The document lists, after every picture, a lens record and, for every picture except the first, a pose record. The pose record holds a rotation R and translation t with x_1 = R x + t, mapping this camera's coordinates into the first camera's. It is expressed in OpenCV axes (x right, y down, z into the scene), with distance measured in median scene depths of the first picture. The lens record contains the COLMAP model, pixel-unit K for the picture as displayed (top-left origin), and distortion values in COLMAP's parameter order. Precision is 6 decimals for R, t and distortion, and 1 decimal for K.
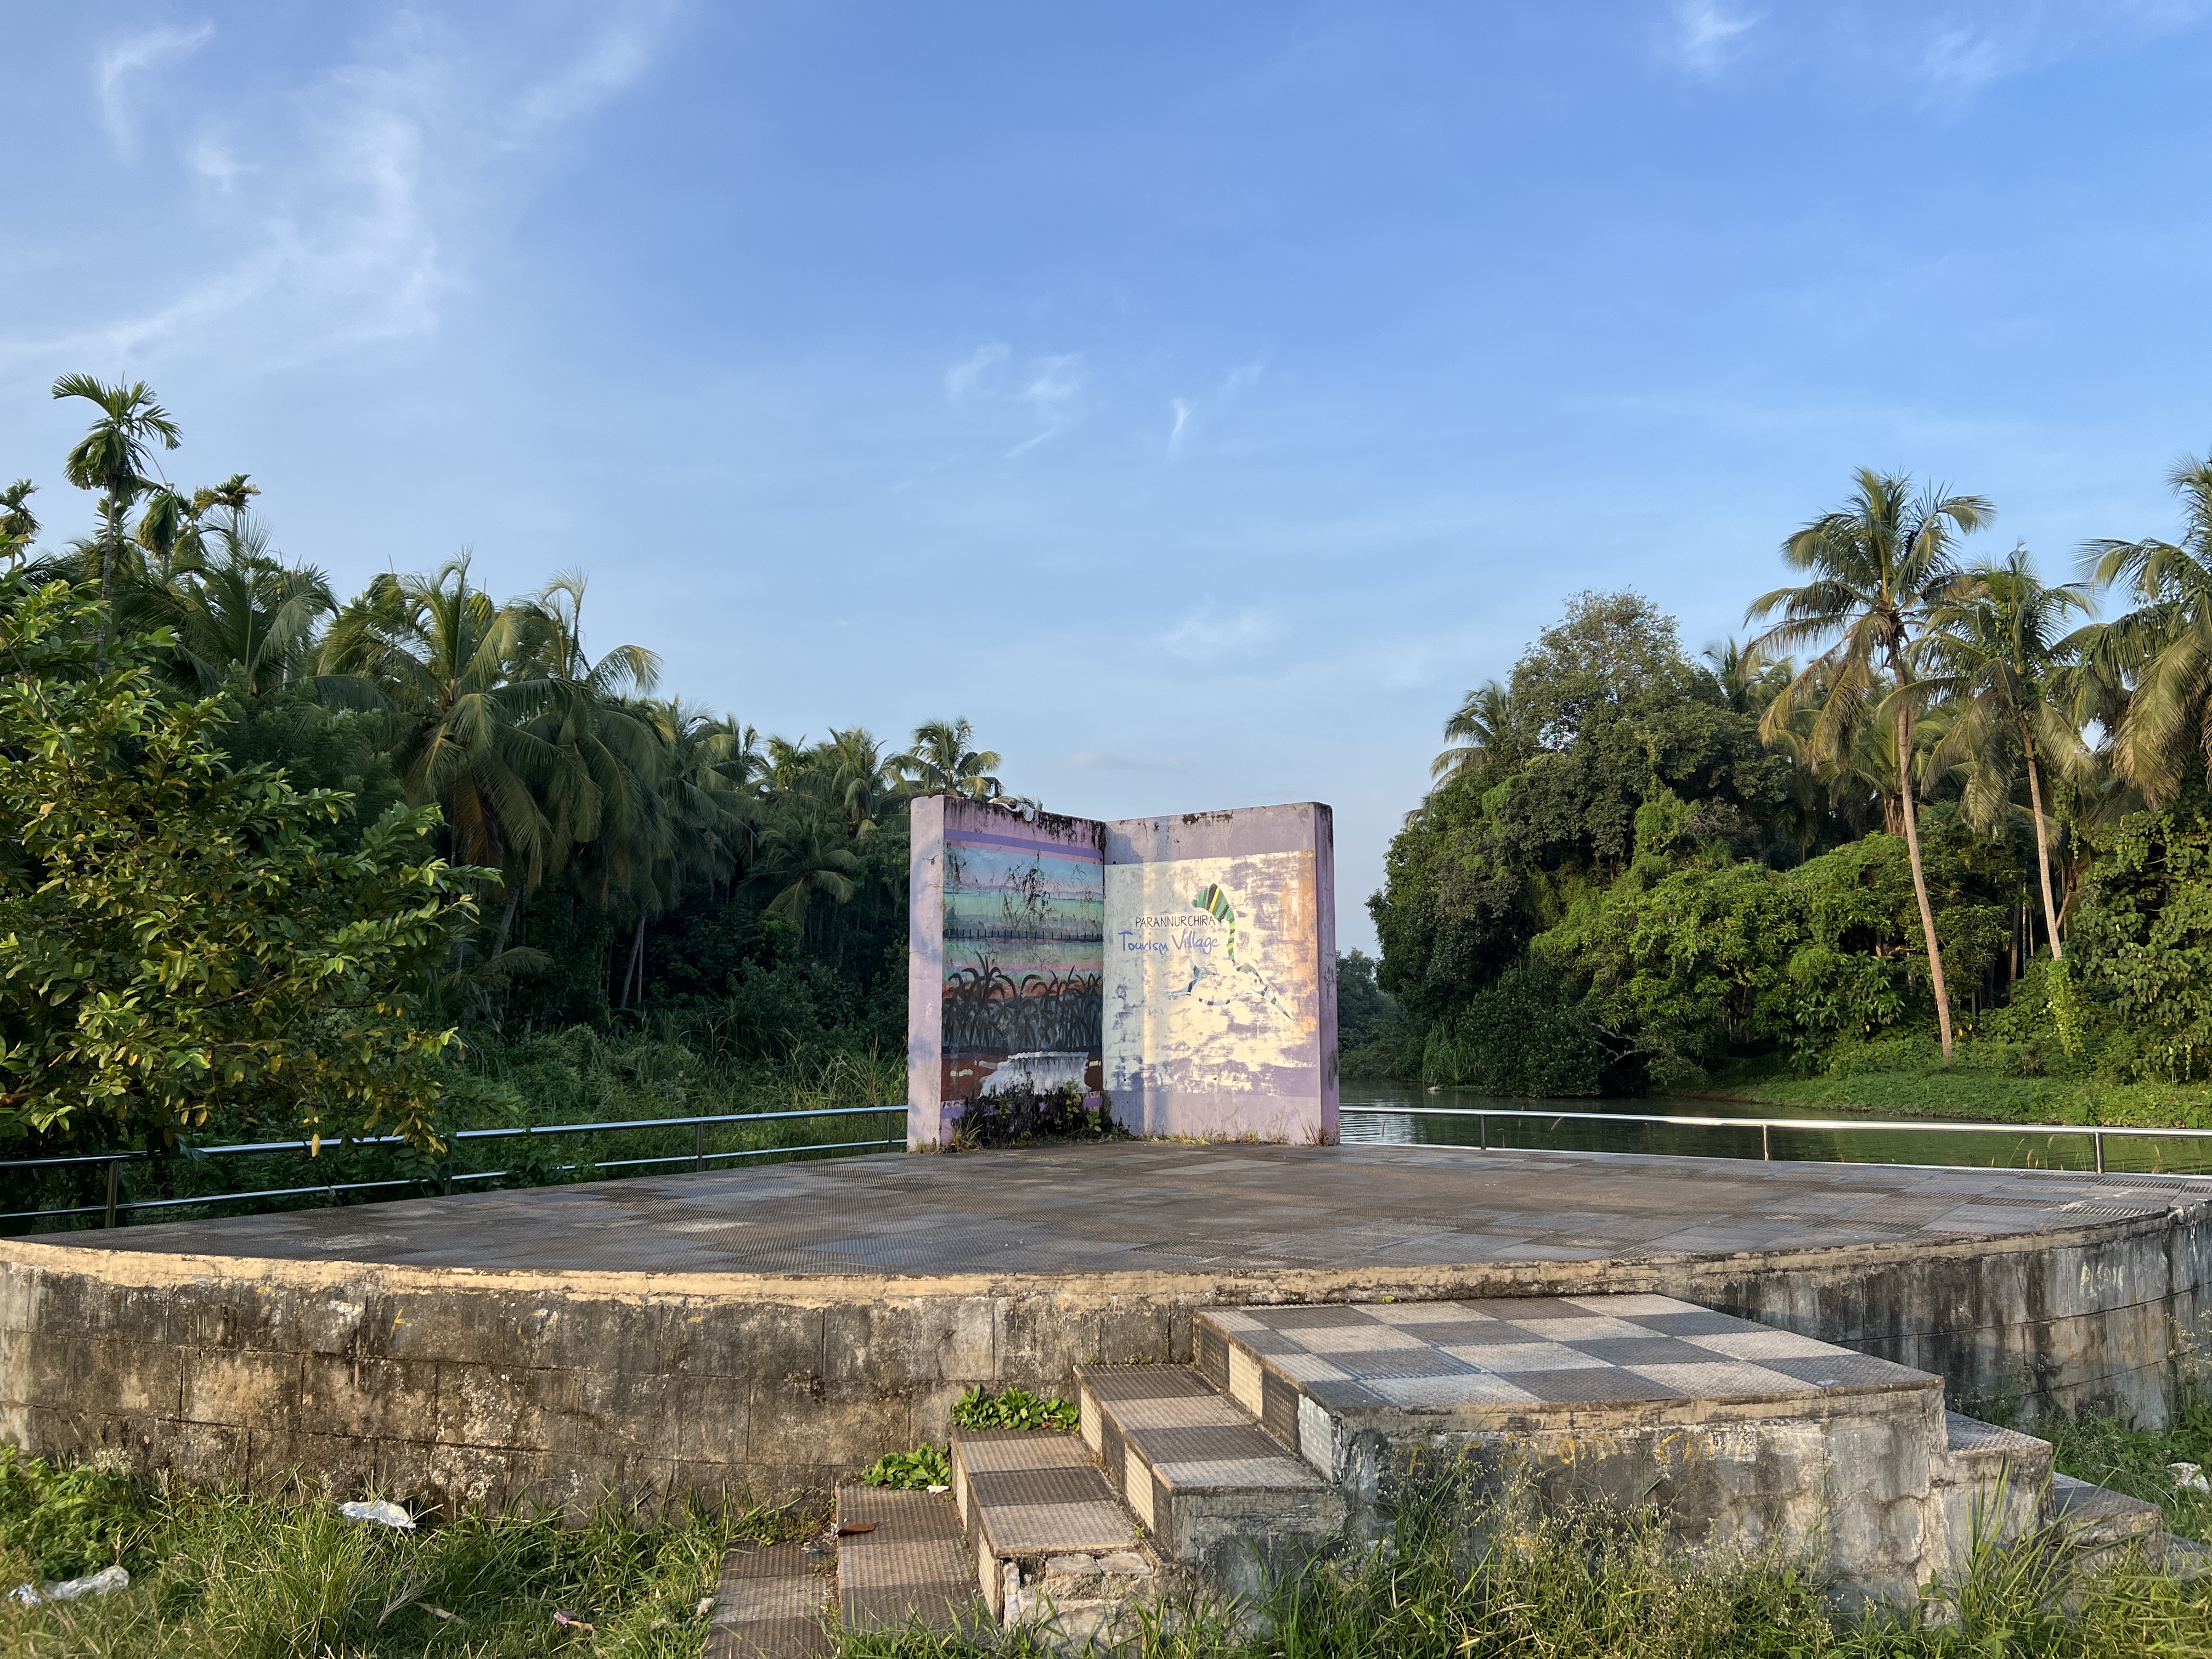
lens RADIAL K [[1651.3, 0, 1118.2], [0, 1651.3, 859.6], [0, 0, 1]] dist [0.058953, -0.074031]
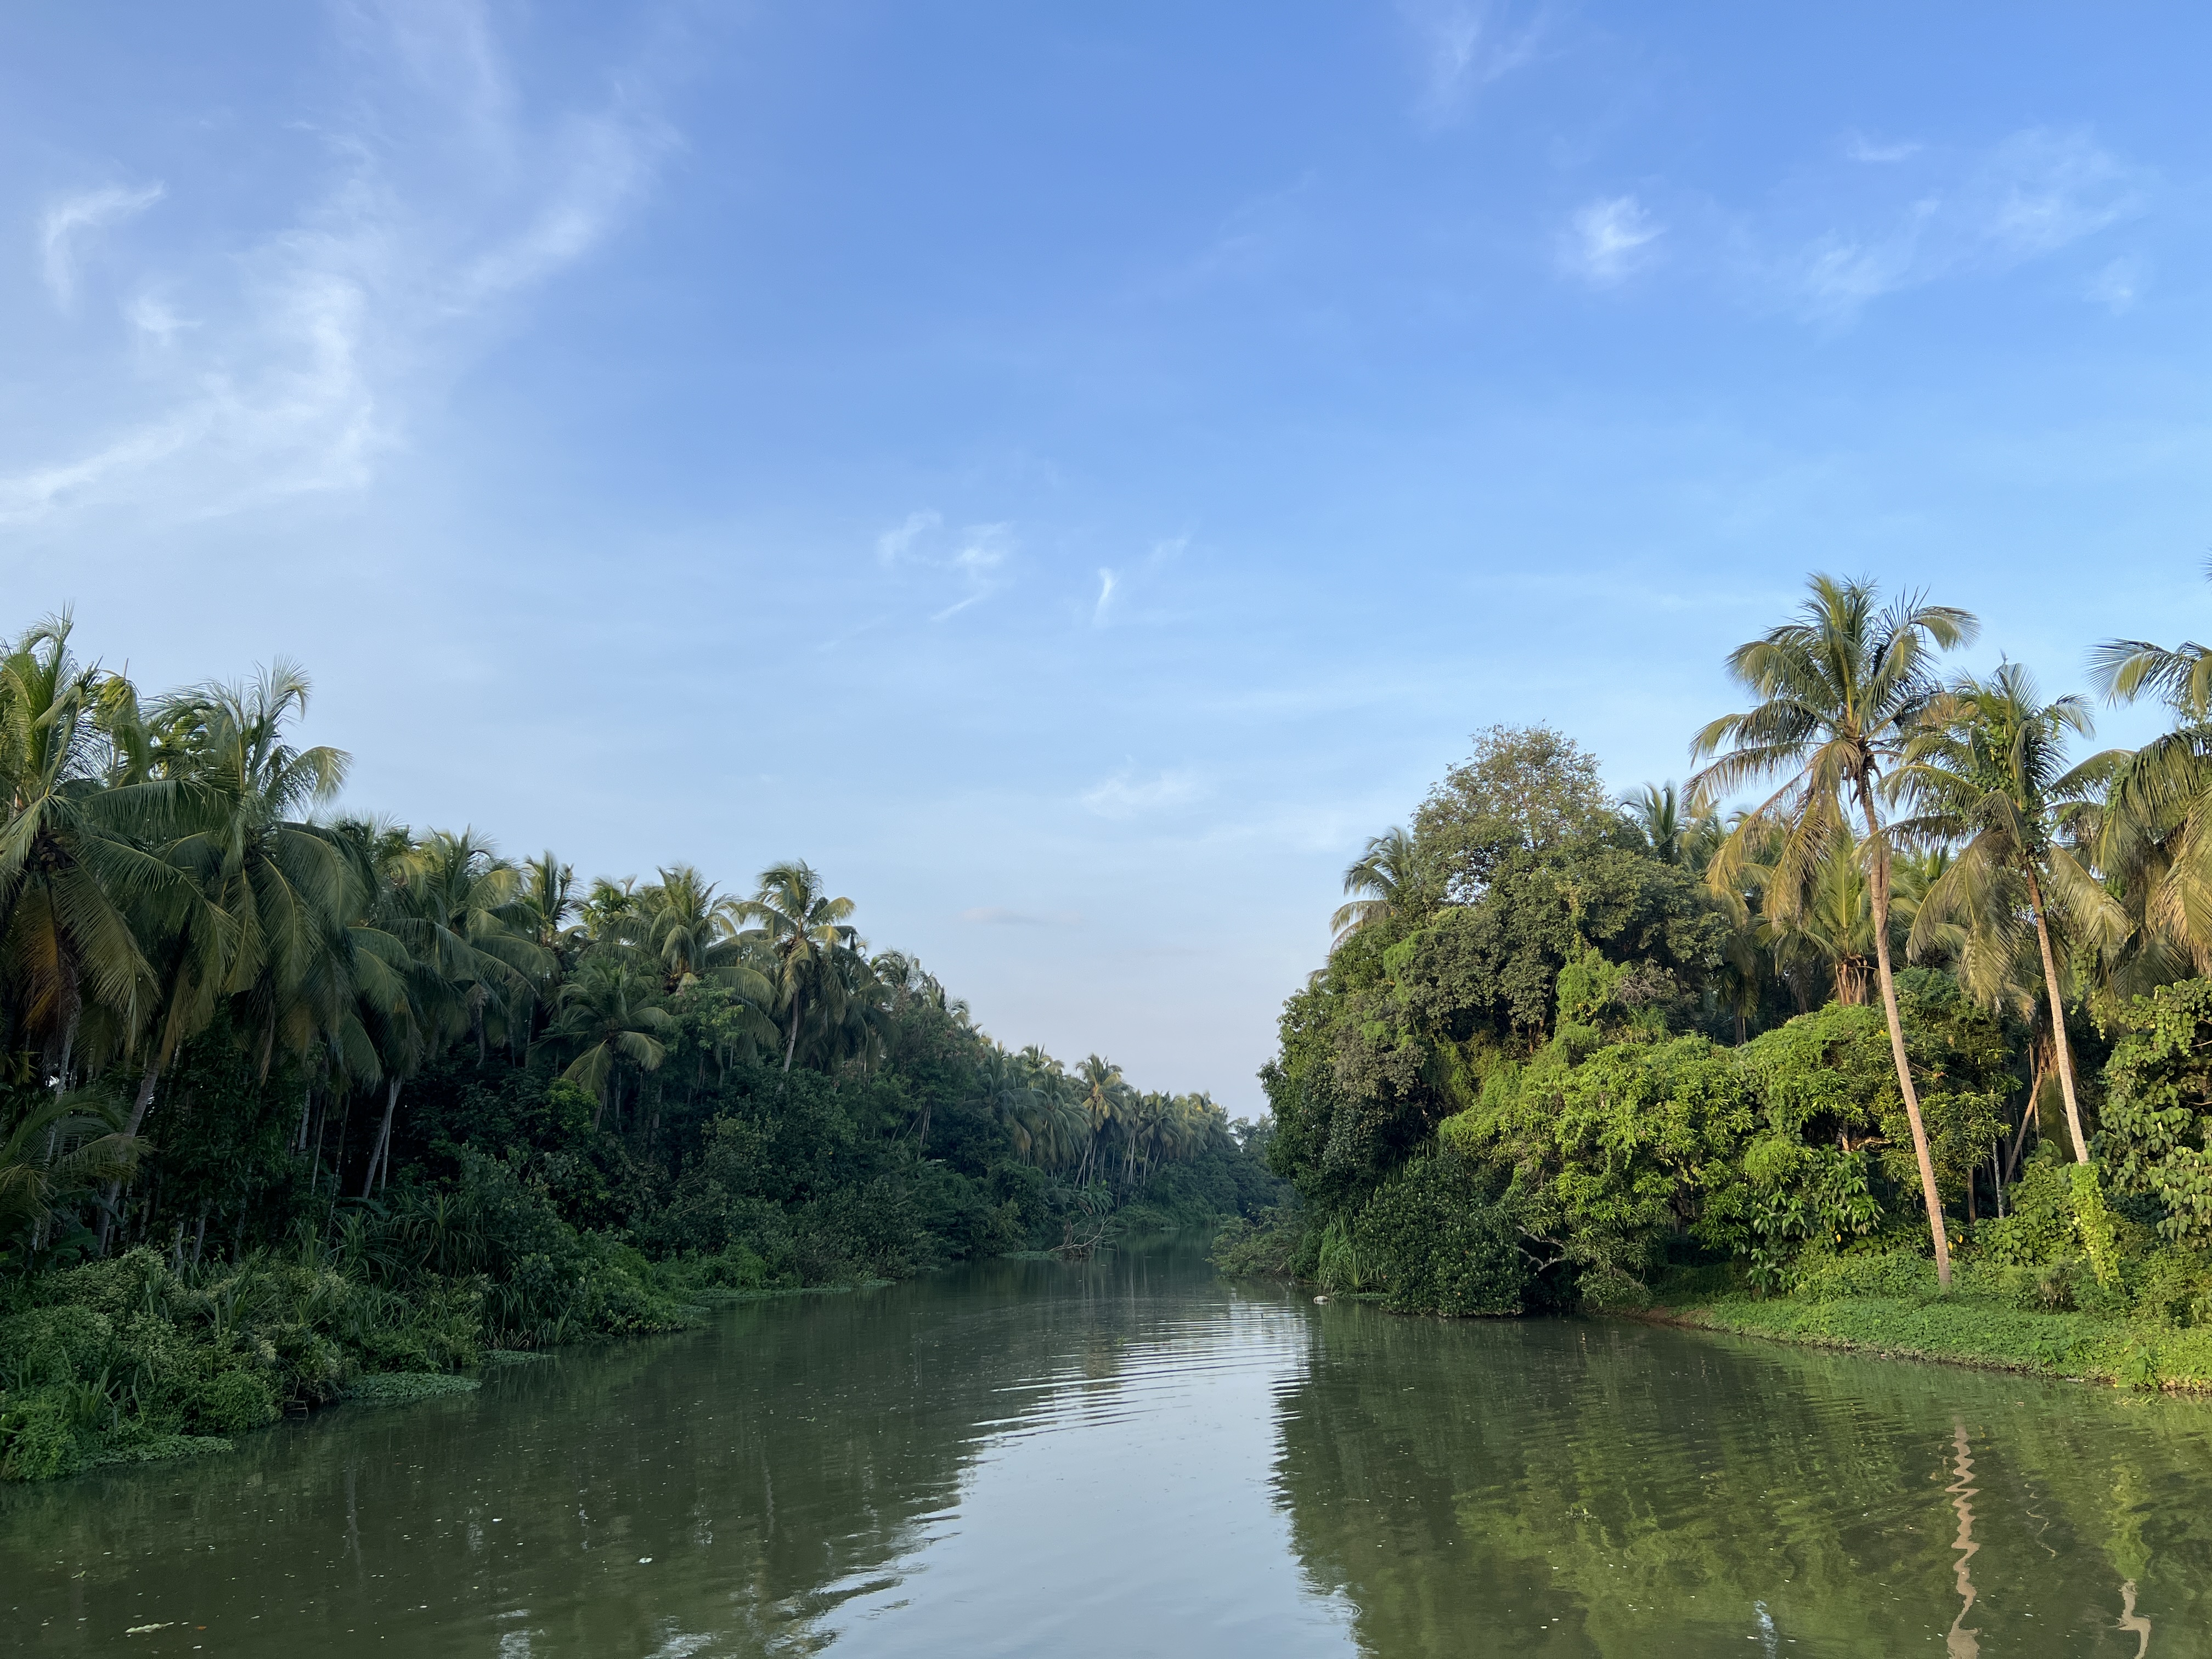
lens RADIAL K [[1651.3, 0, 1115.8], [0, 1651.3, 851.3], [0, 0, 1]] dist [0.058953, -0.074031]
pose [[0.998816, 0.016485, 0.045768, 0.042202], [-0.011779, 0.994790, -0.101258, -0.002295], [-0.047199, 0.100599, 0.993807, 0.150015]]
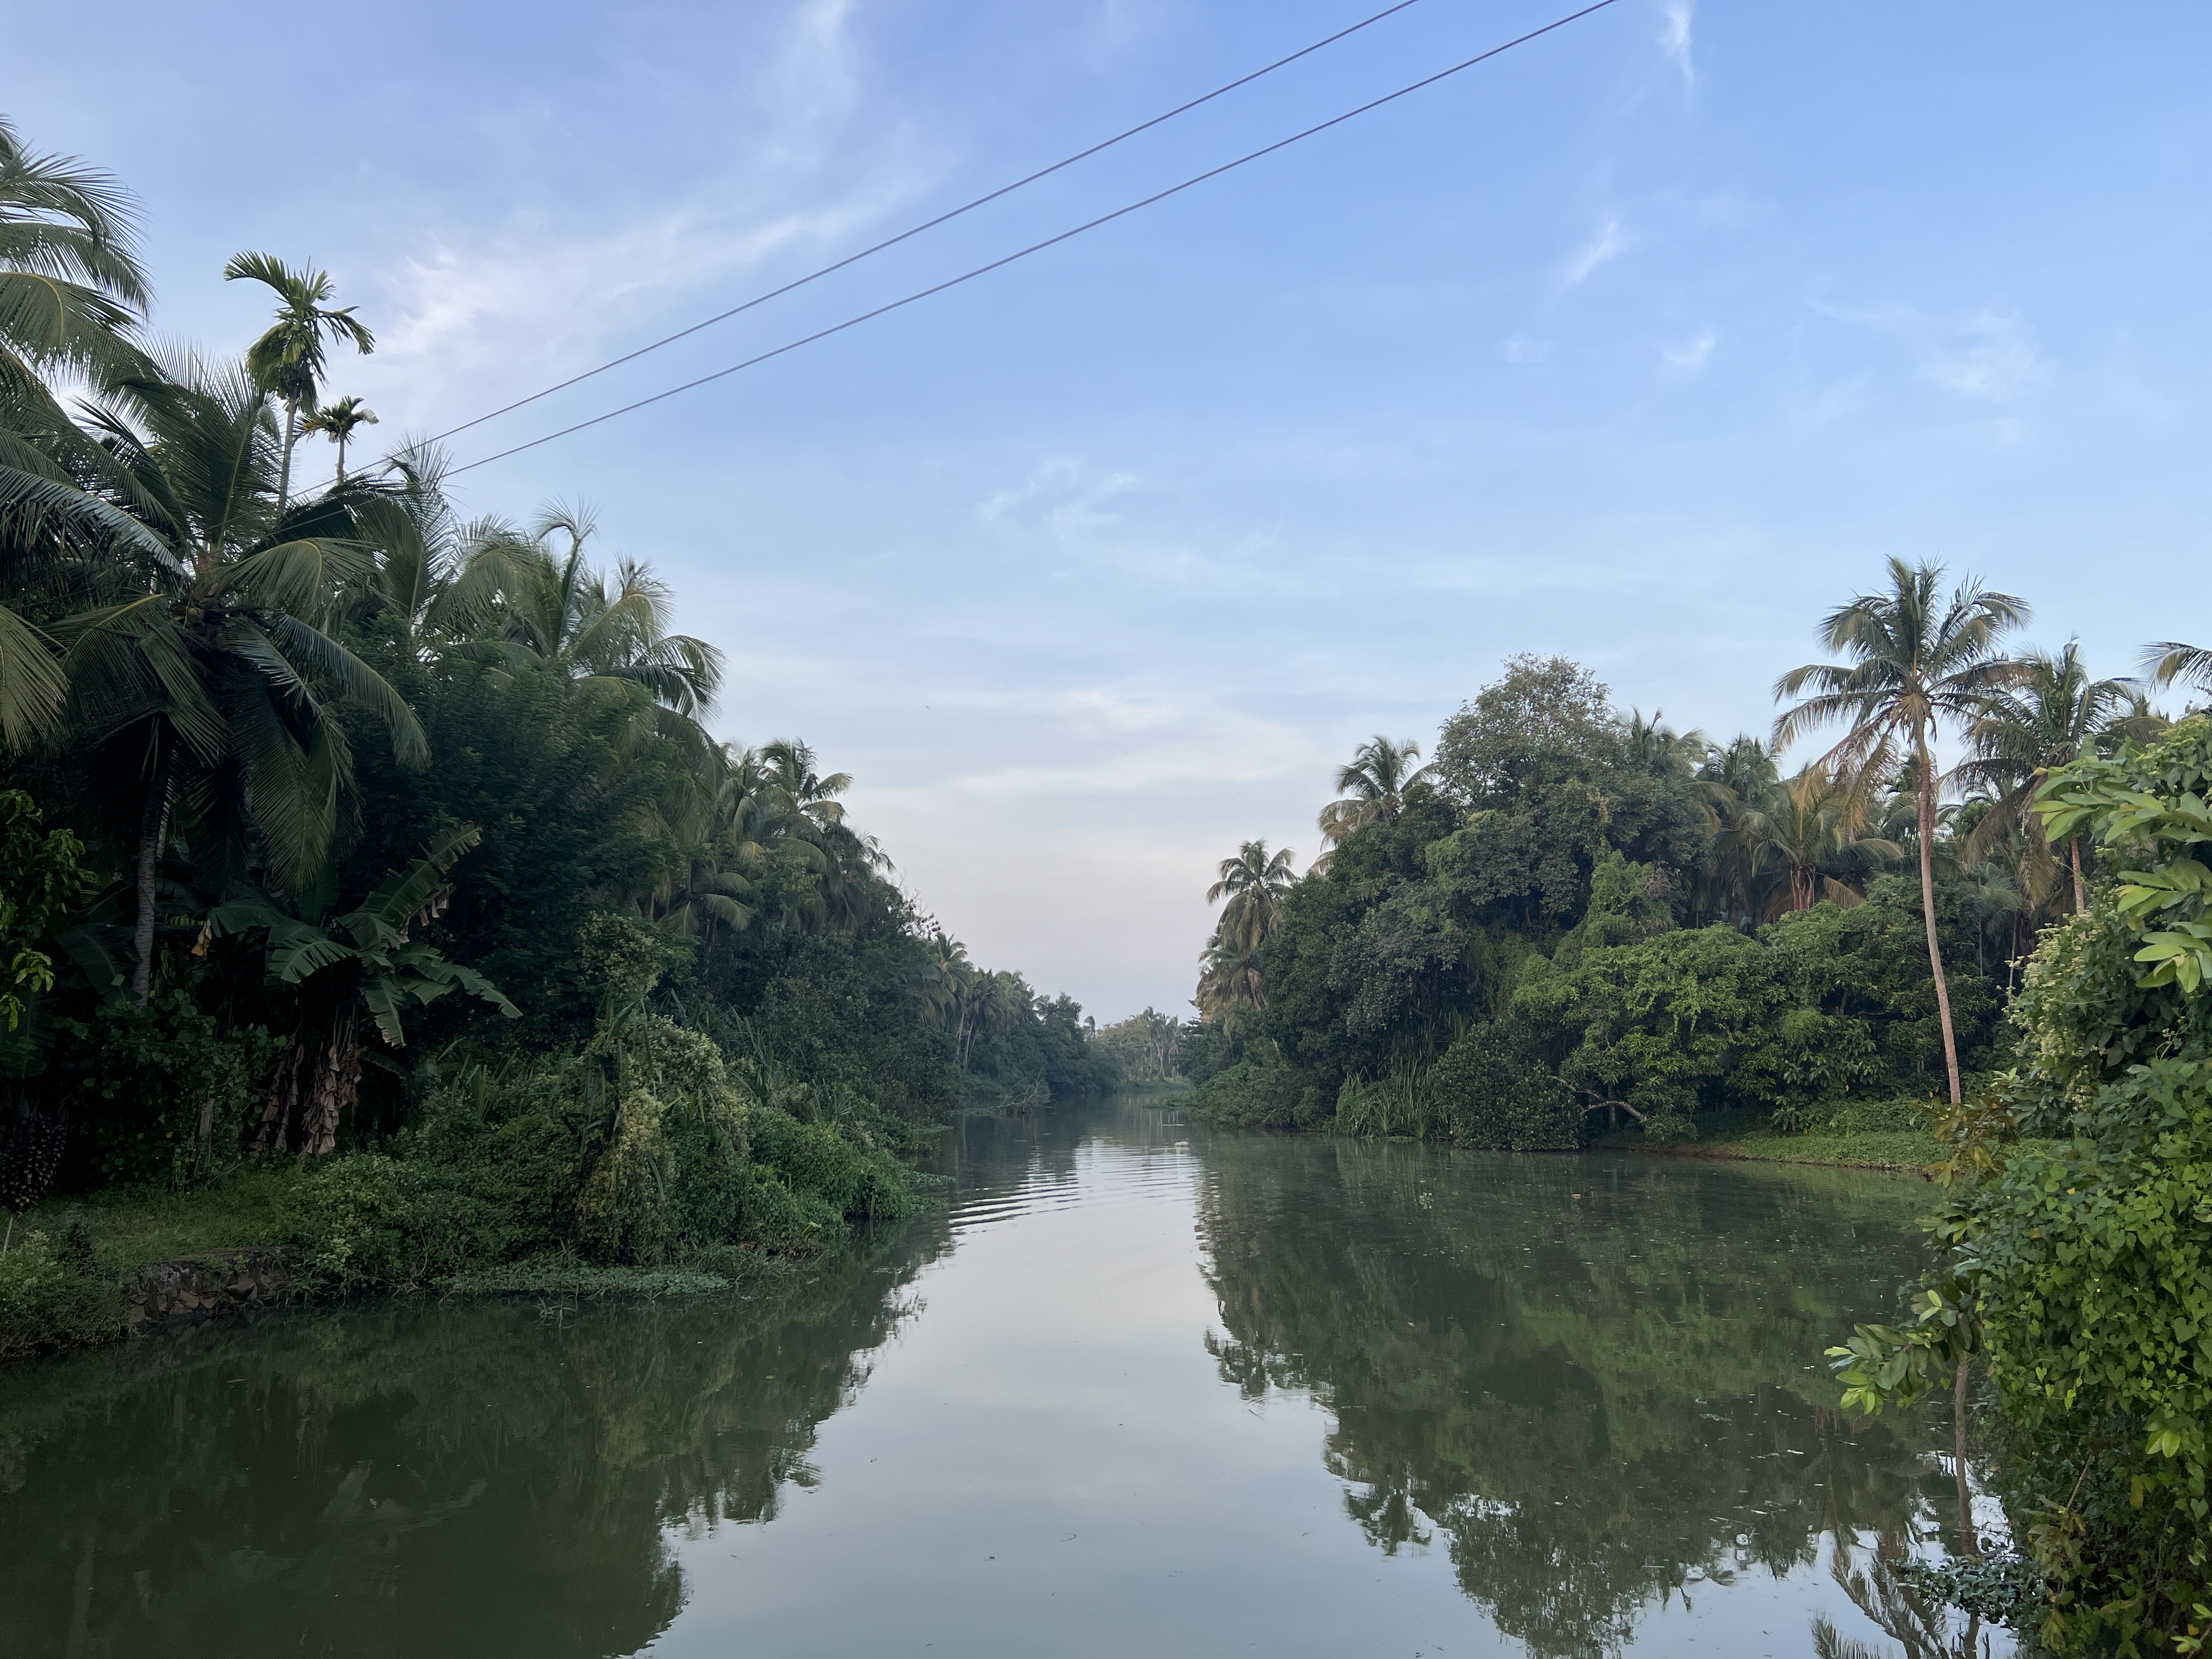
lens RADIAL K [[1651.3, 0, 1102.8], [0, 1651.3, 868.1], [0, 0, 1]] dist [0.058953, -0.074031]
pose [[0.977430, 0.046286, 0.206129, -0.201725], [-0.042011, 0.998803, -0.025072, 0.007932], [-0.207042, 0.015847, 0.978204, 0.062376]]
